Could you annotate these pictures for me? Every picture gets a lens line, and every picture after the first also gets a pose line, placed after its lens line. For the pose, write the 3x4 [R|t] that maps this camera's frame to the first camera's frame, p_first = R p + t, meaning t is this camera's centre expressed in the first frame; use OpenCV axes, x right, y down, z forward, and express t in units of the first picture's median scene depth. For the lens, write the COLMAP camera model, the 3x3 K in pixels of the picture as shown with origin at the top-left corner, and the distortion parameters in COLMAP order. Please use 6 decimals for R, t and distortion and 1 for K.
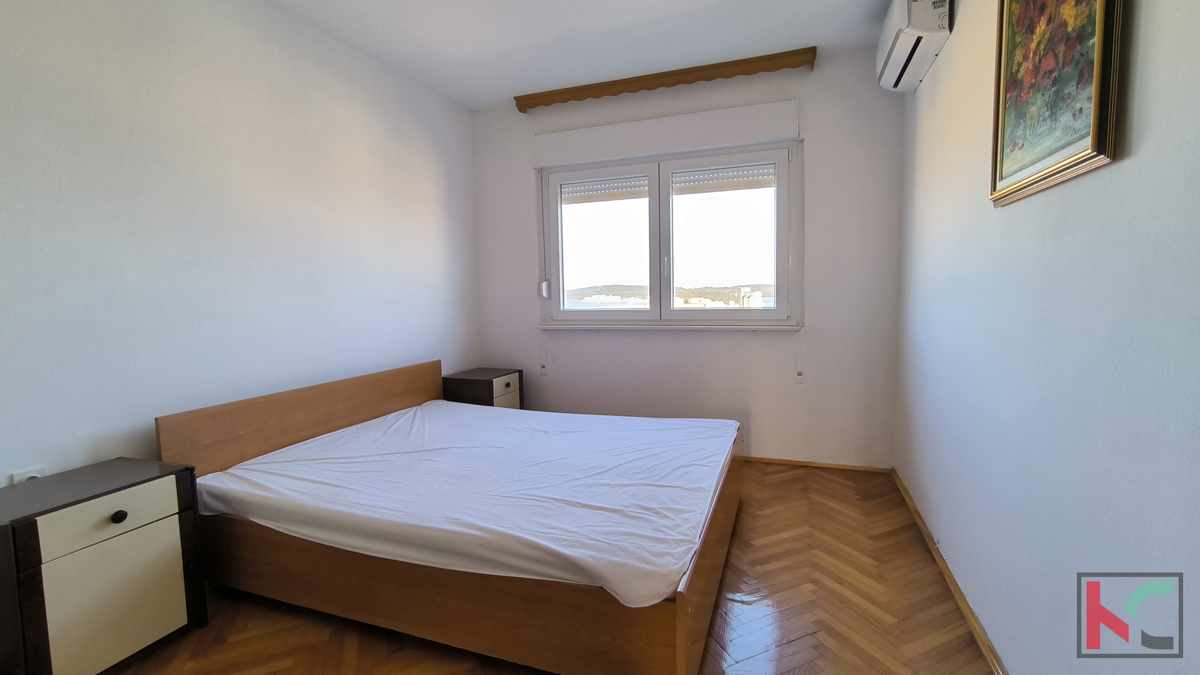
lens RADIAL K [[516.5, 0, 600.0], [0, 516.5, 337.5], [0, 0, 1]] dist [-0.041084, 0.023944]
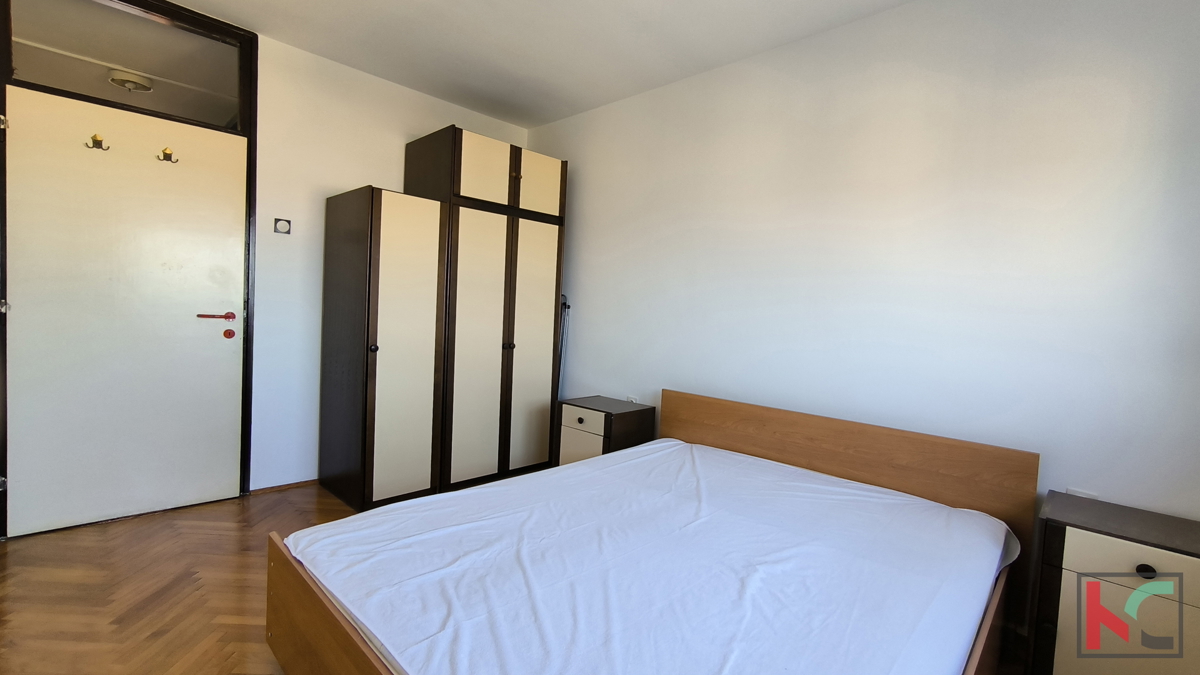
lens RADIAL K [[516.5, 0, 600.0], [0, 516.5, 337.5], [0, 0, 1]] dist [-0.041084, 0.023944]
pose [[-0.401137, 0.057749, -0.914196, 0.593601], [-0.118708, 0.986318, 0.114392, -0.142753], [0.908294, 0.154410, -0.388794, 1.314169]]
